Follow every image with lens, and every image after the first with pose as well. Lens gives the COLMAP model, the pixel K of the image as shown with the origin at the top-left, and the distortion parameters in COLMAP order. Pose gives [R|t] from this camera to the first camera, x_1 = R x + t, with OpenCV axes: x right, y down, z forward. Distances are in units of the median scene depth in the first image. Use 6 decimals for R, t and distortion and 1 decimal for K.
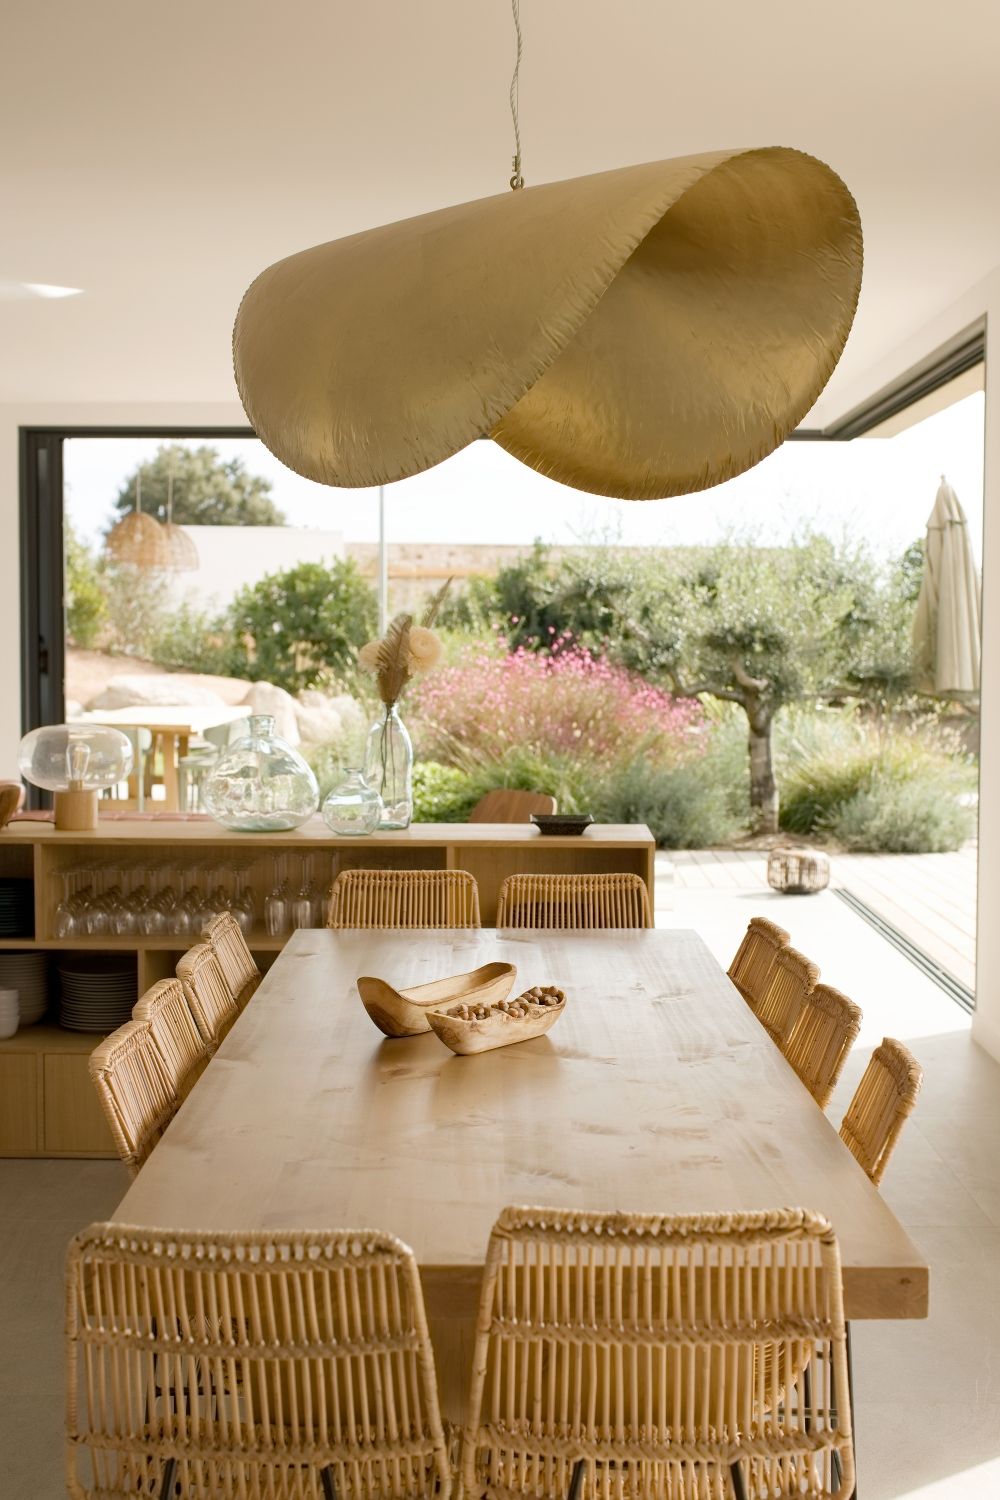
lens RADIAL K [[2157.0, 0, 500.0], [0, 2157.0, 750.0], [0, 0, 1]] dist [-0.012818, 0.006789]
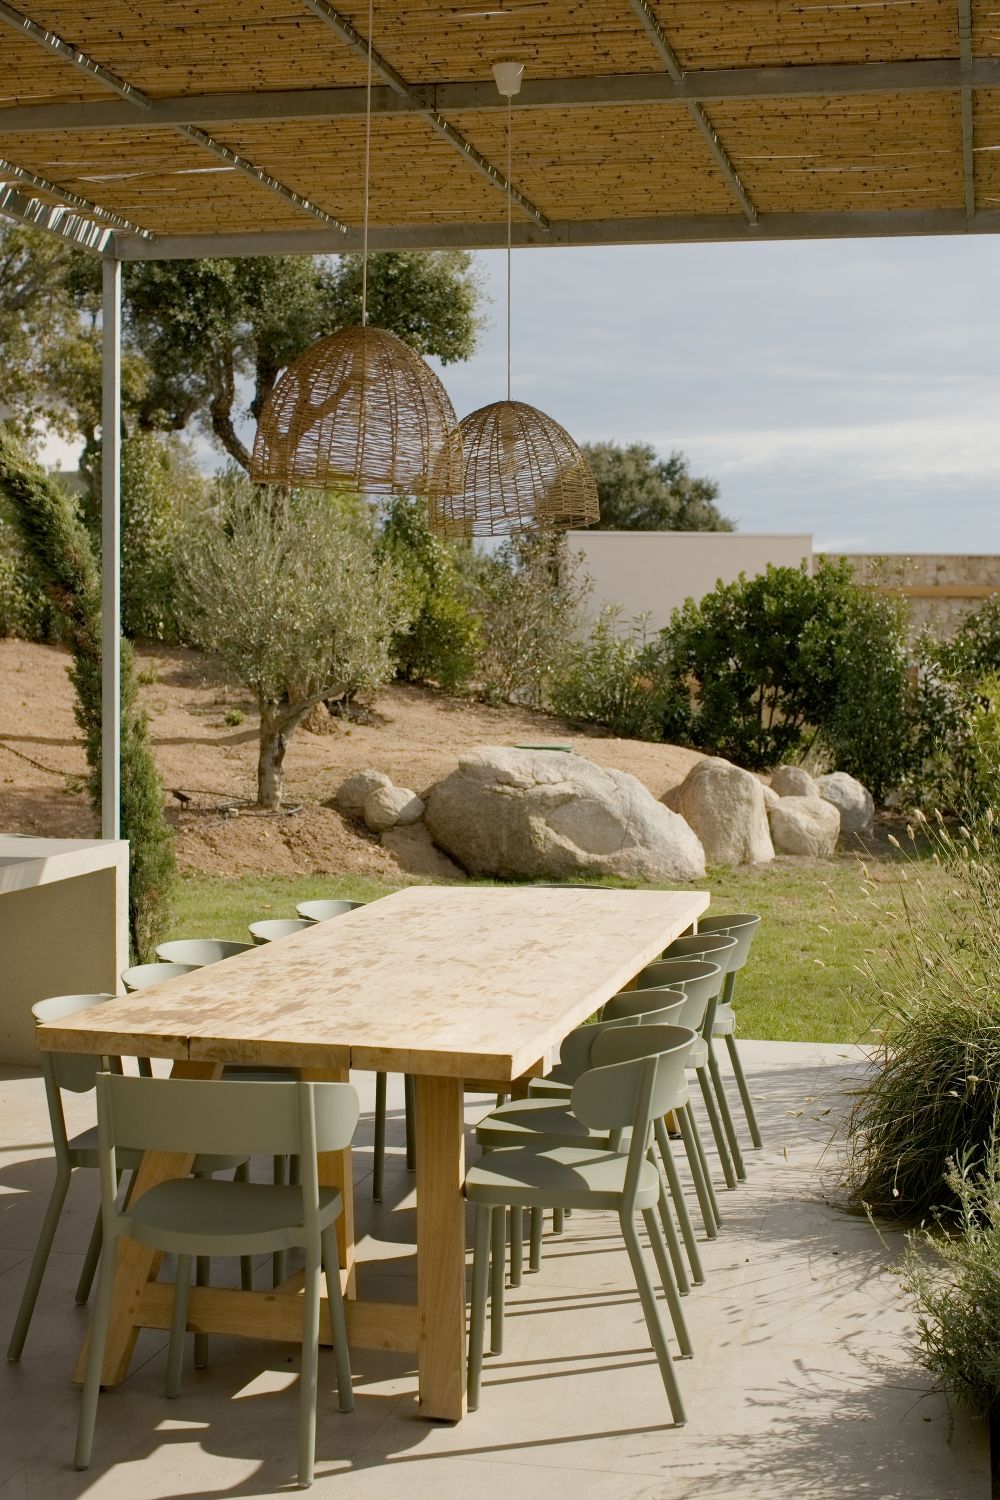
lens RADIAL K [[2220.3, 0, 500.0], [0, 2220.3, 750.0], [0, 0, 1]] dist [-0.015154, 0.072135]
pose [[0.980379, 0.012027, -0.196757, -0.041697], [-0.014801, 0.999811, -0.012638, -0.022012], [0.196567, 0.015302, 0.980371, 0.335602]]
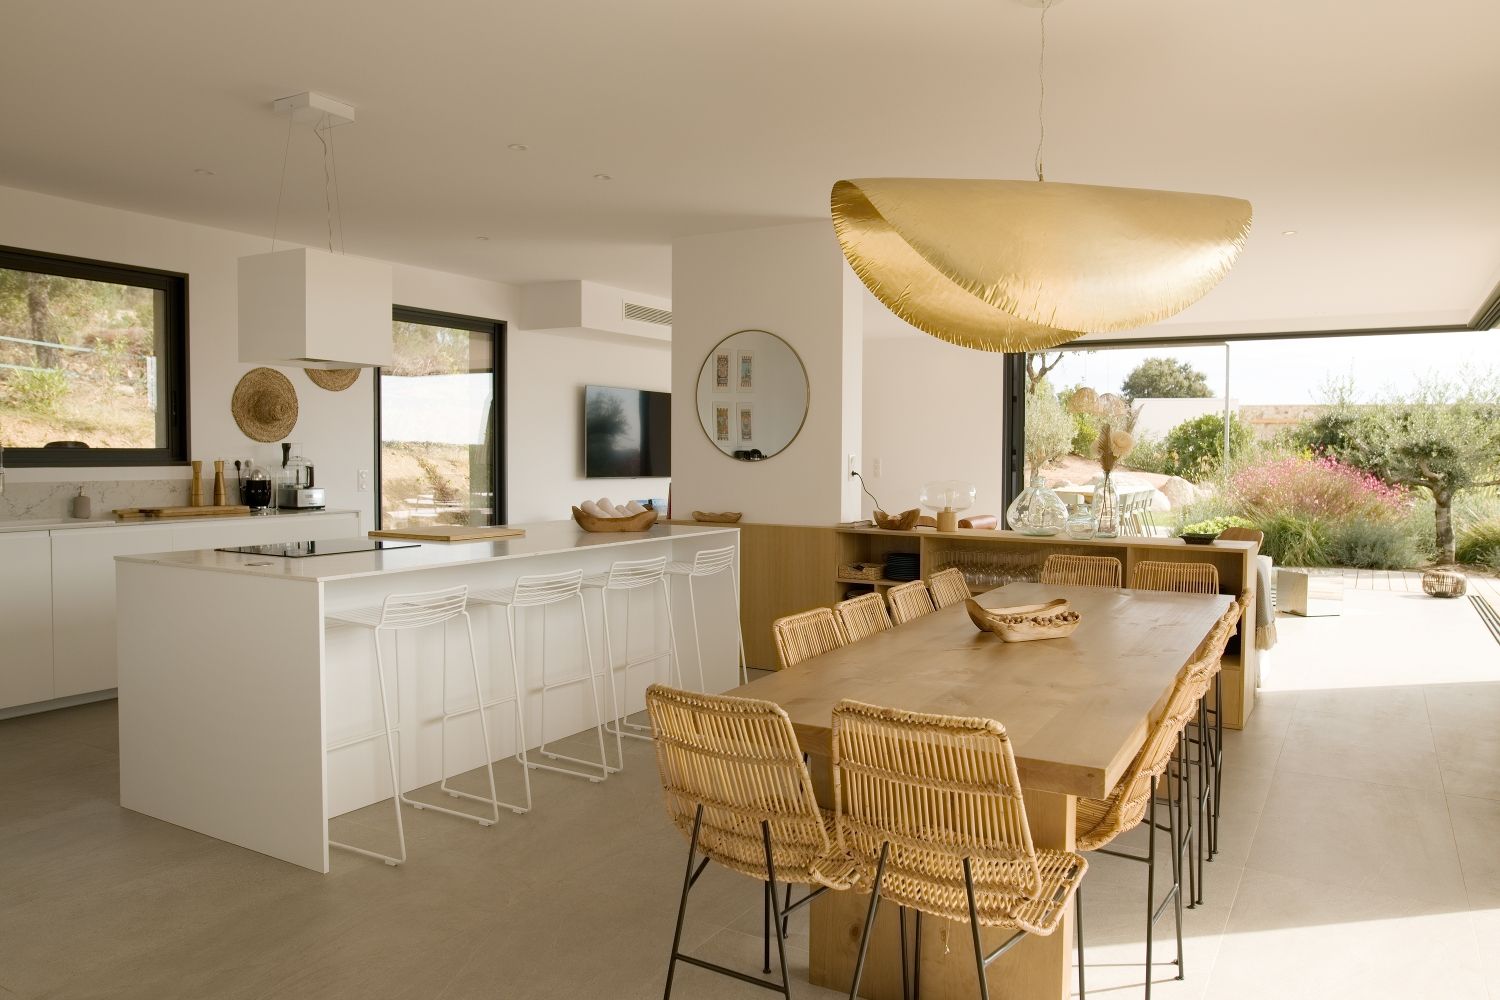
lens RADIAL K [[1037.8, 0, 782.8], [0, 1037.8, 496.2], [0, 0, 1]] dist [-0.002851, 0.001190]
pose [[0.877531, 0.023616, -0.478938, 0.024334], [-0.030037, 0.999532, -0.005748, 0.002497], [0.478578, 0.019429, 0.877830, 0.010471]]
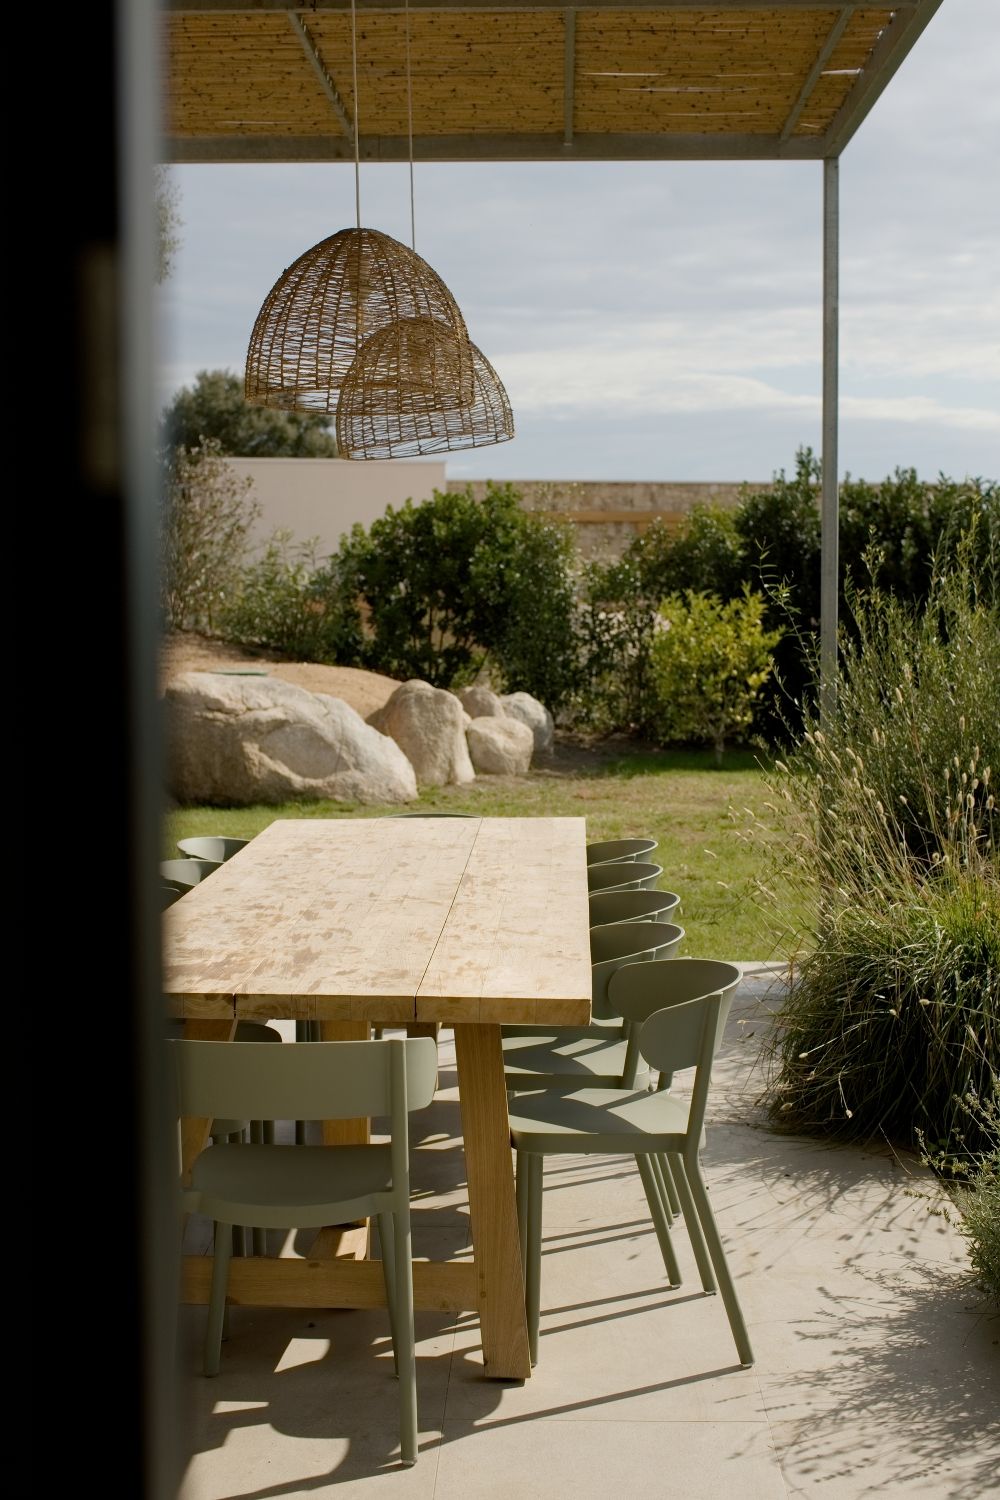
lens RADIAL K [[2157.0, 0, 500.0], [0, 2157.0, 750.0], [0, 0, 1]] dist [-0.012818, 0.006789]
pose [[0.999892, -0.004049, -0.014129, -0.069572], [0.004363, 0.999742, 0.022282, -0.022411], [0.014035, -0.022341, 0.999652, 0.342926]]
